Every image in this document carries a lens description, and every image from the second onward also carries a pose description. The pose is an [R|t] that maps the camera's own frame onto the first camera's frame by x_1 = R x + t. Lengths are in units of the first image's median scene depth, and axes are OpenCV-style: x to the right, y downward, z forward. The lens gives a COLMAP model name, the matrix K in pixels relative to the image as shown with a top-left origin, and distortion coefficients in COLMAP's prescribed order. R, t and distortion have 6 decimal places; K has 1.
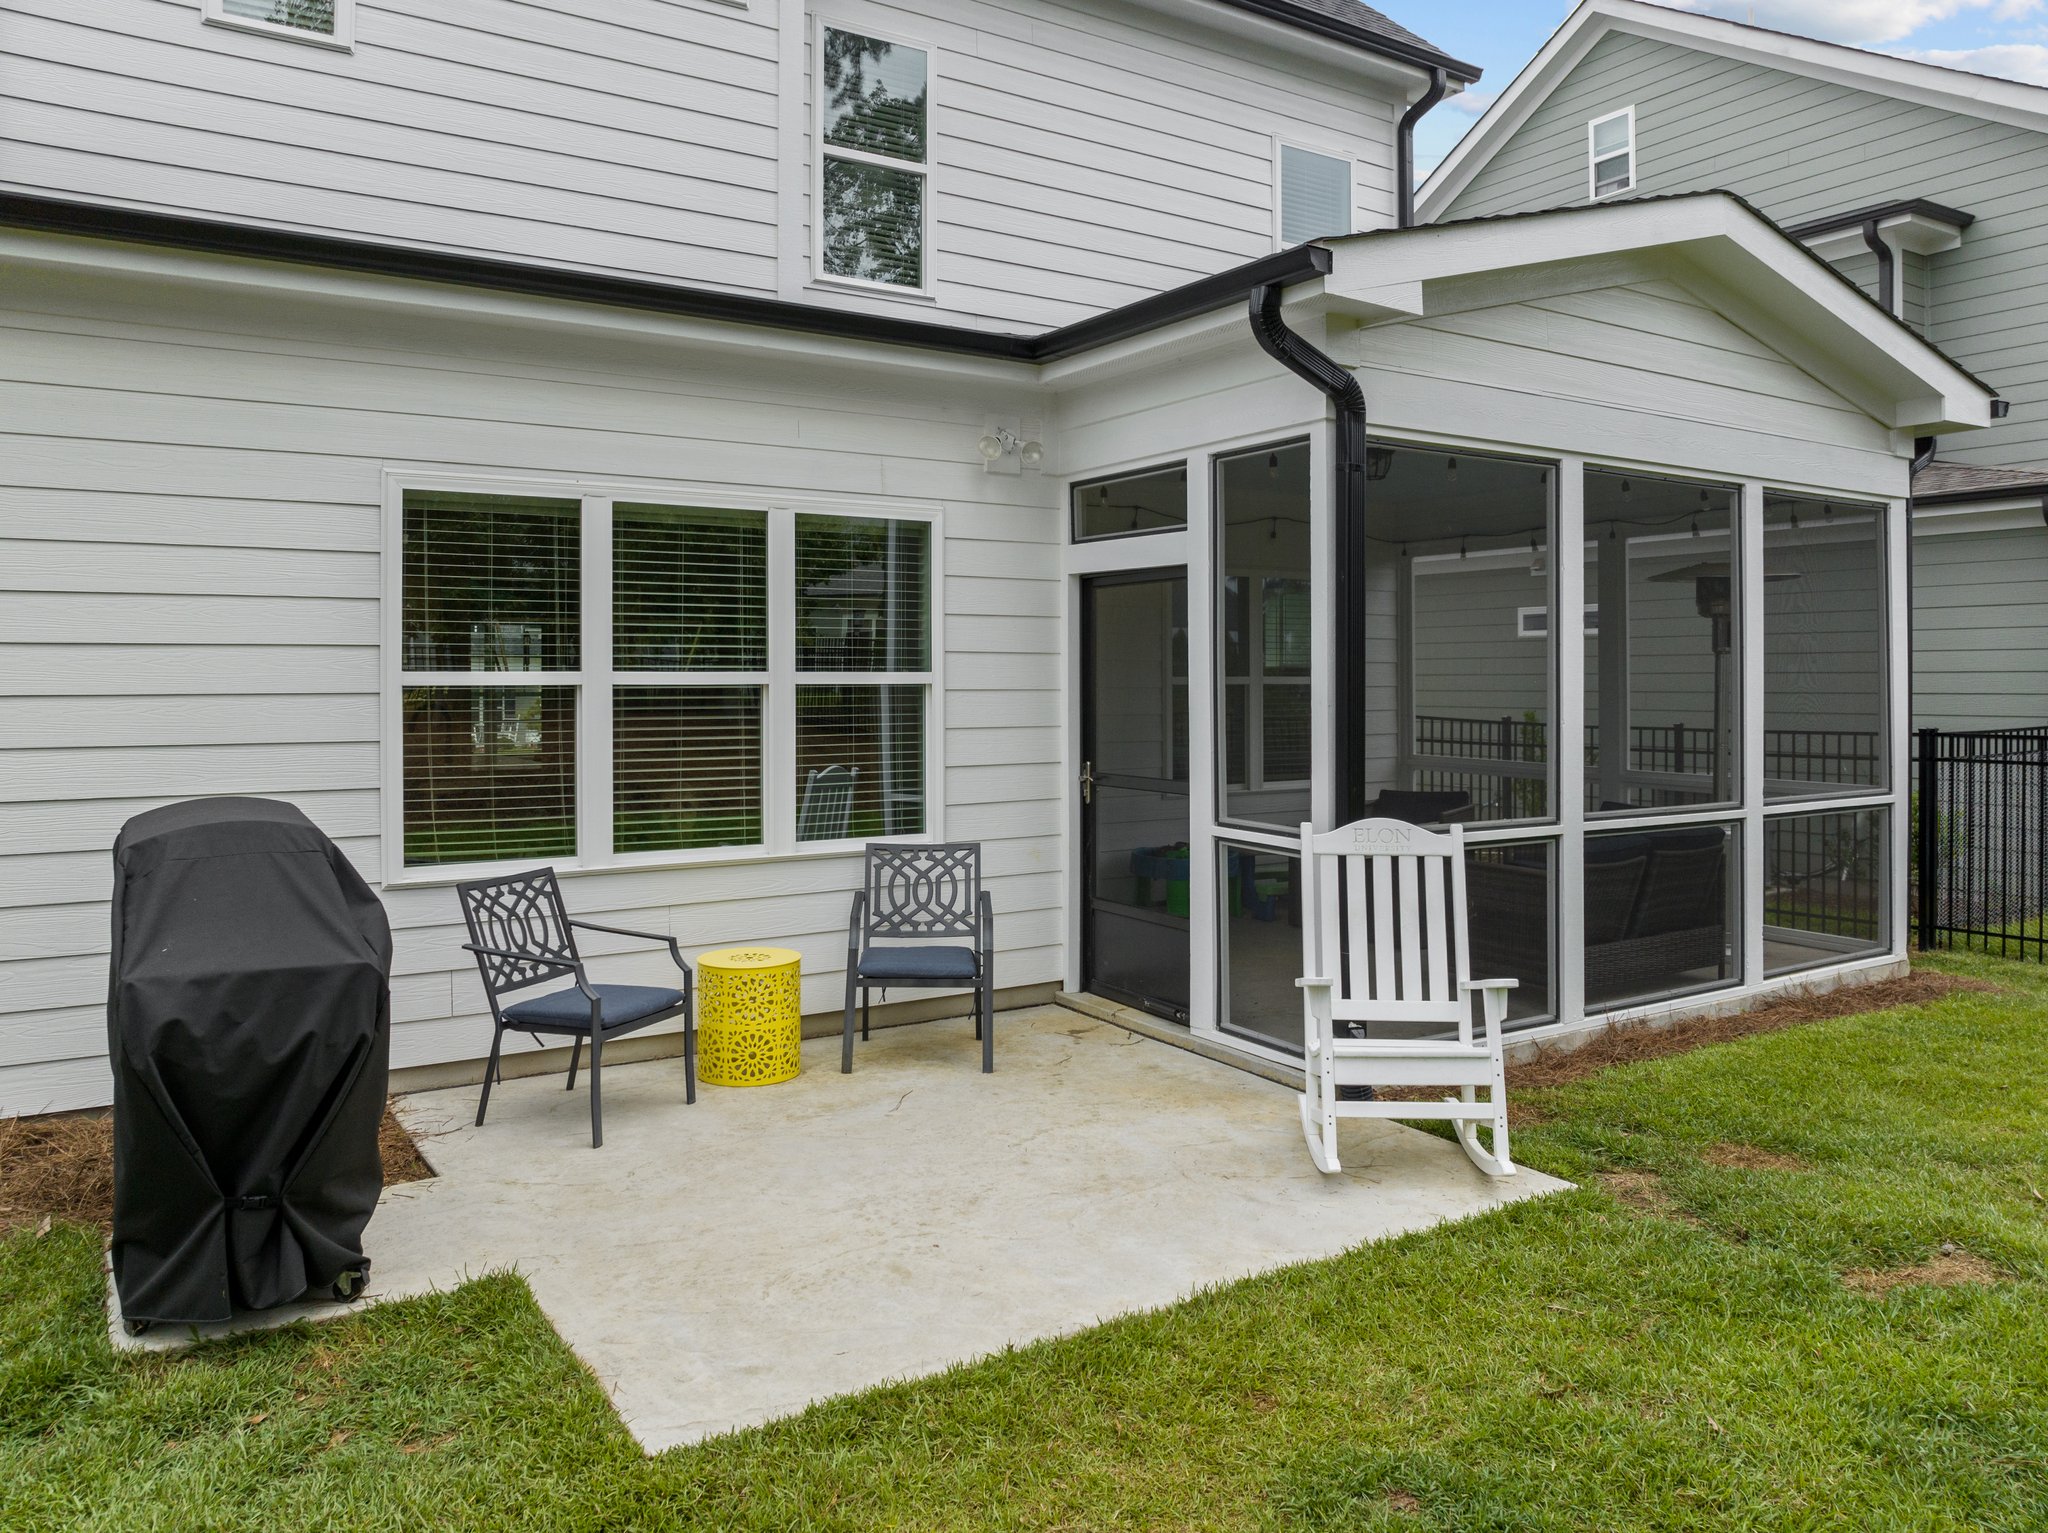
lens RADIAL K [[1465.0, 0, 1031.7], [0, 1465.0, 684.0], [0, 0, 1]] dist [-0.027343, -0.006386]
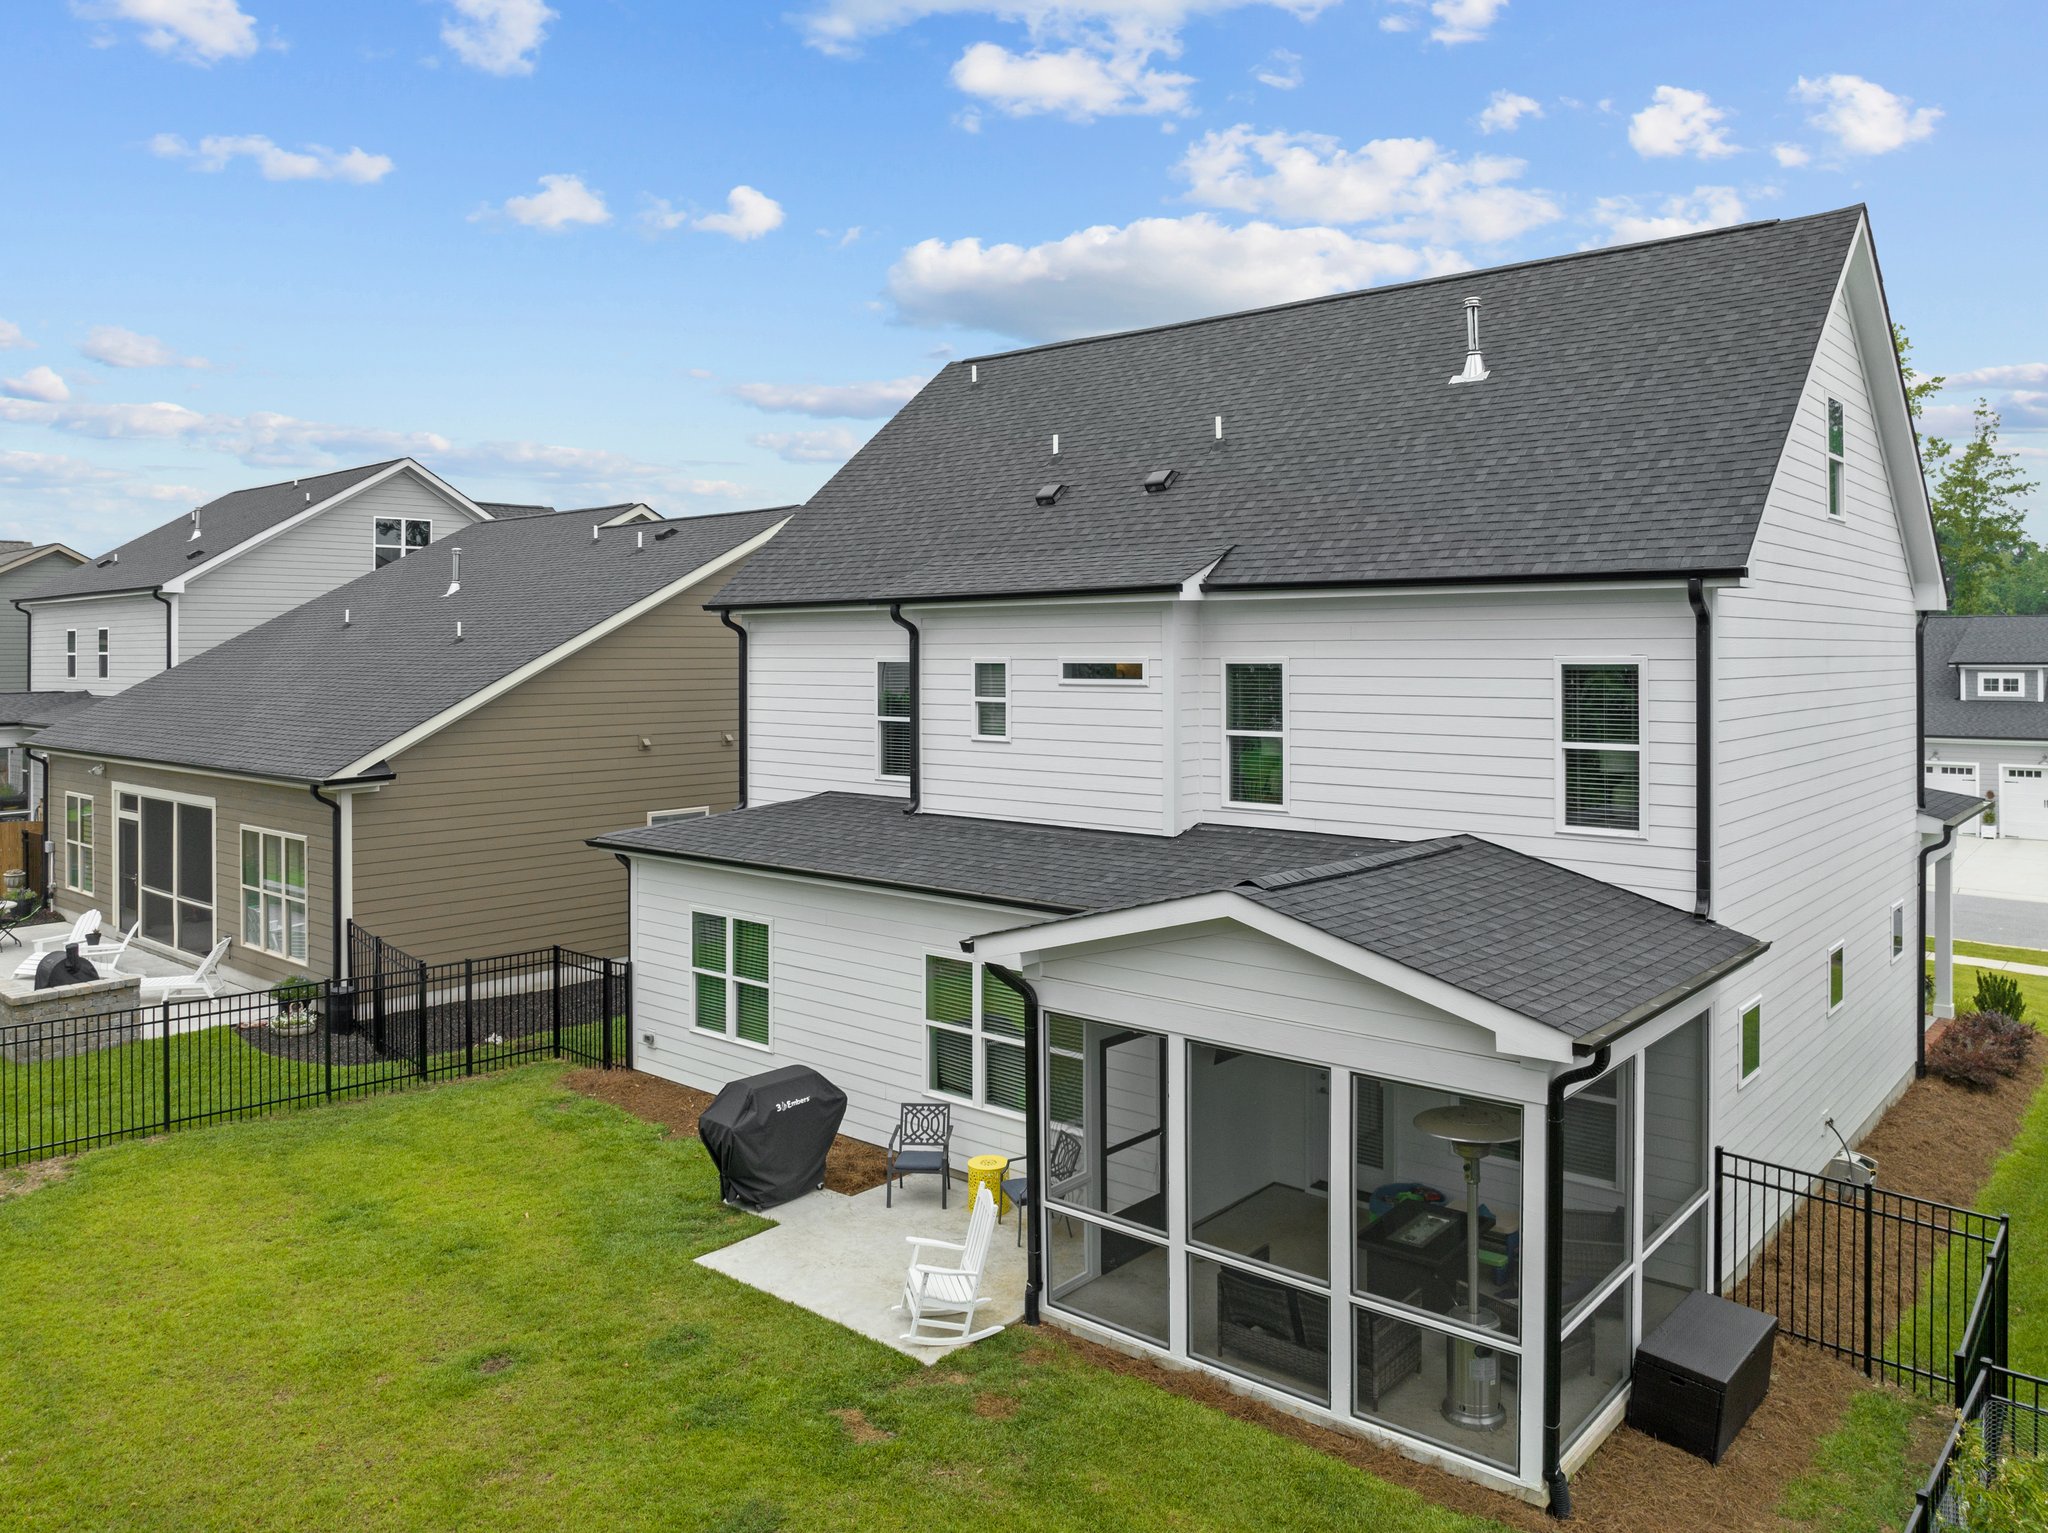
lens RADIAL K [[1478.2, 0, 1049.8], [0, 1478.2, 649.2], [0, 0, 1]] dist [-0.031987, -0.001720]
pose [[0.295716, -0.000736, -0.955276, 2.194783], [0.000151, 1.000000, -0.000724, -0.671858], [0.955276, 0.000070, 0.295716, 0.362201]]
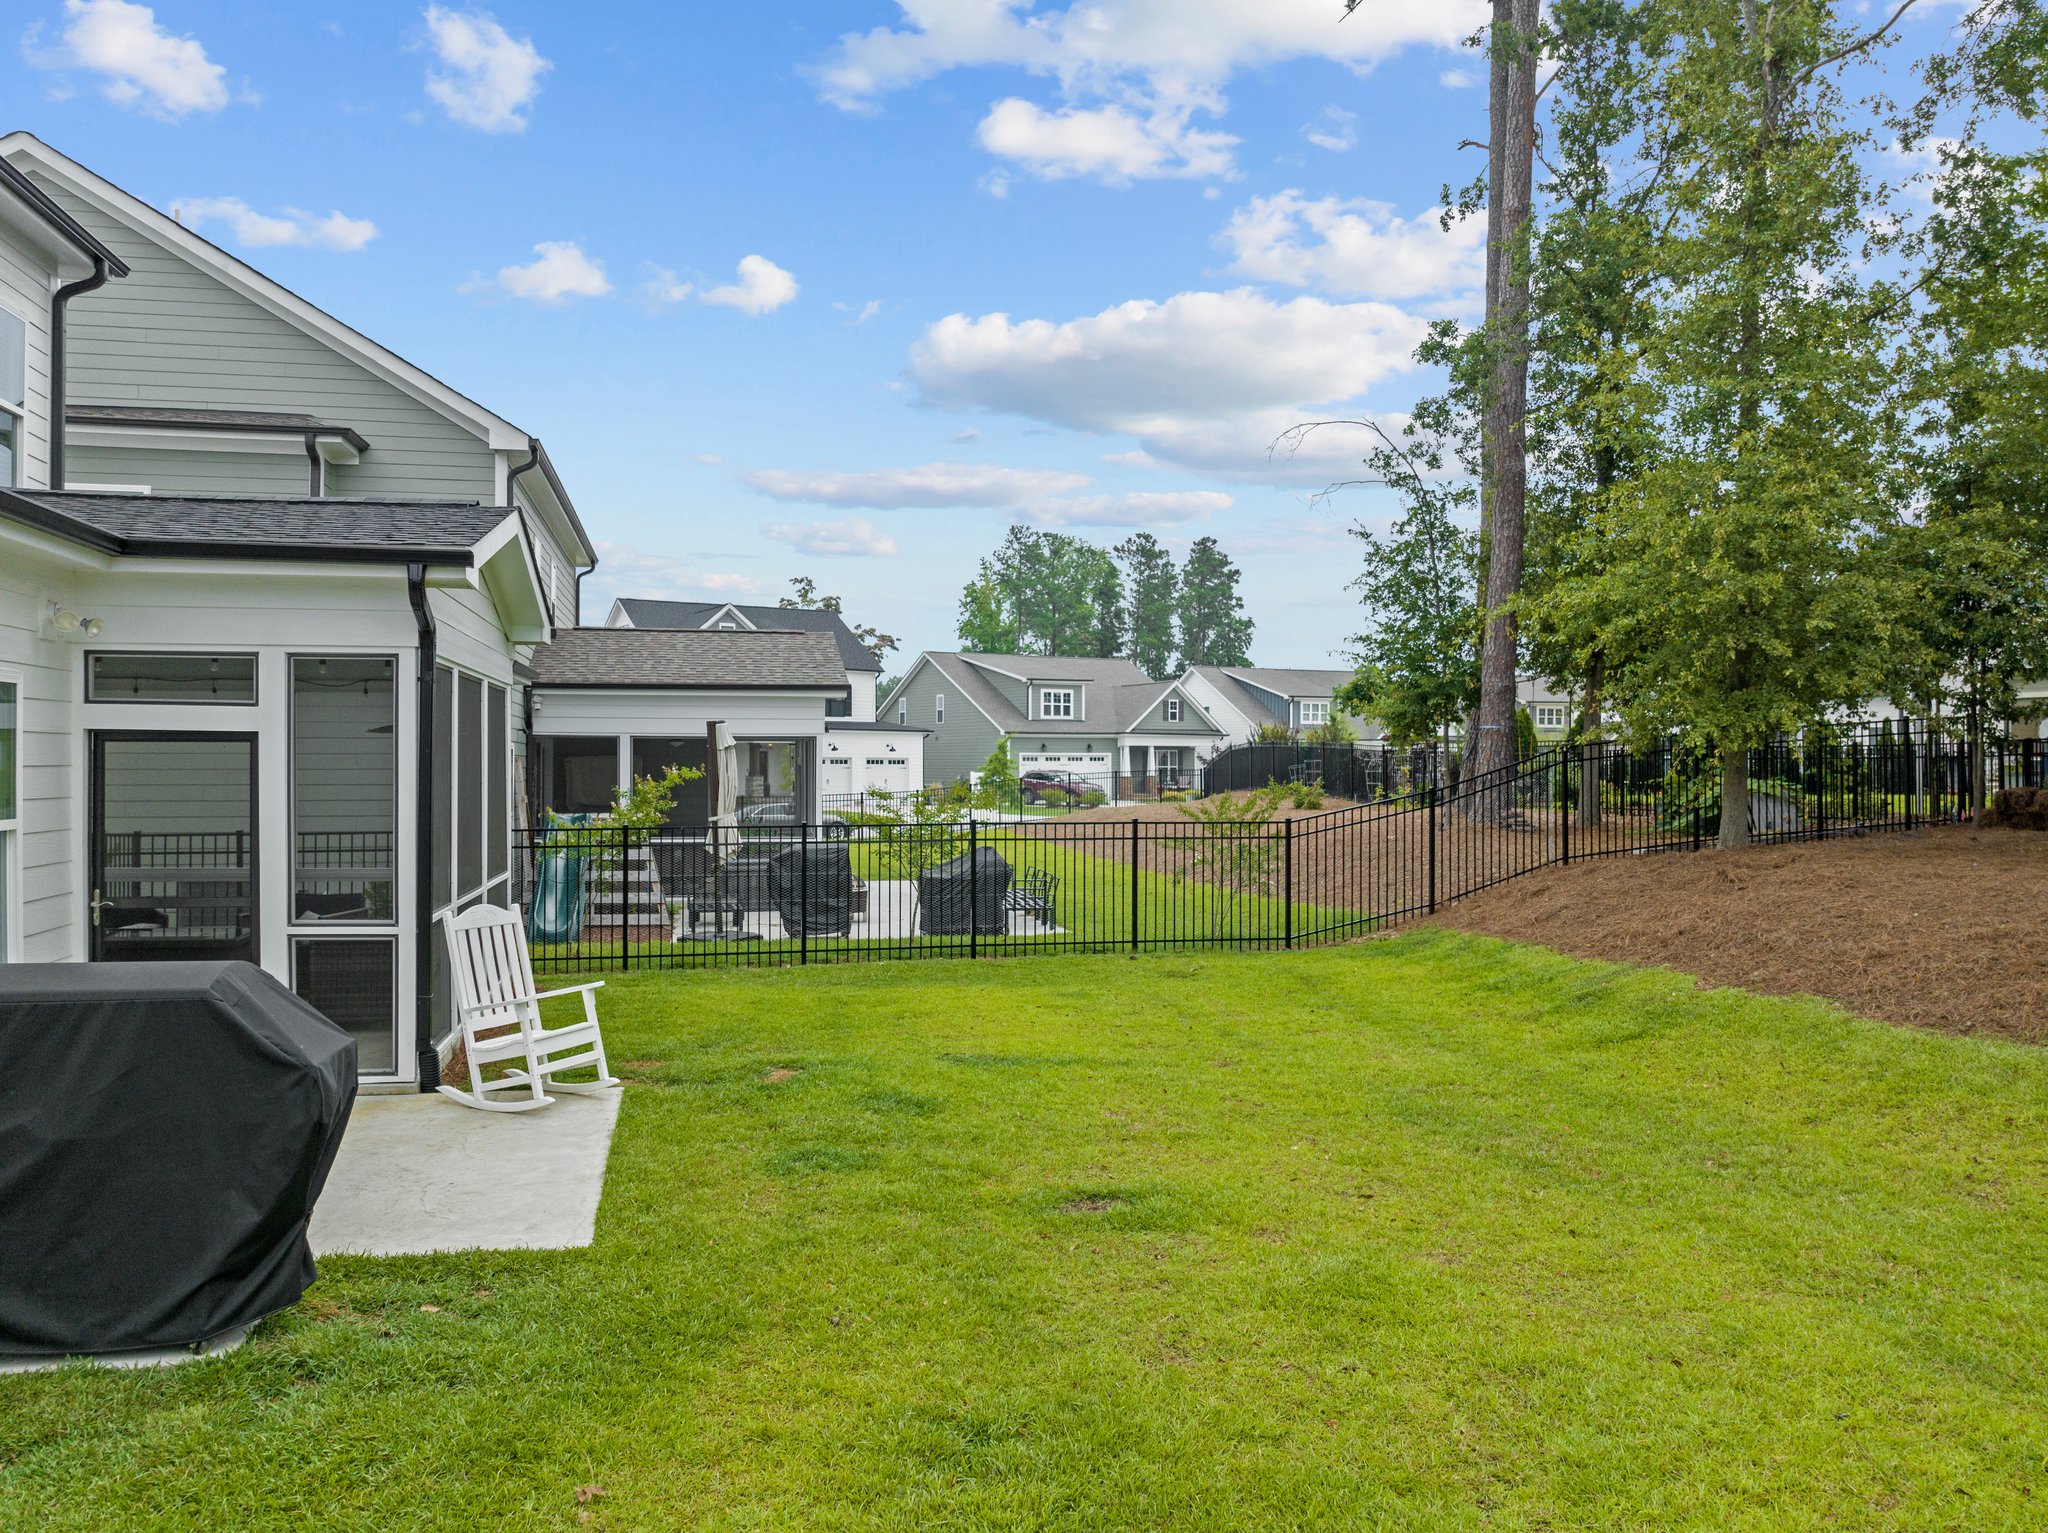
lens RADIAL K [[1455.1, 0, 1024.0], [0, 1455.1, 766.5], [0, 0, 1]] dist [-0.065713, 0.034303]
pose [[0.346176, -0.001606, 0.938168, -0.925455], [0.000503, 0.999999, 0.001526, -0.055471], [-0.938169, -0.000057, 0.346177, -0.102915]]
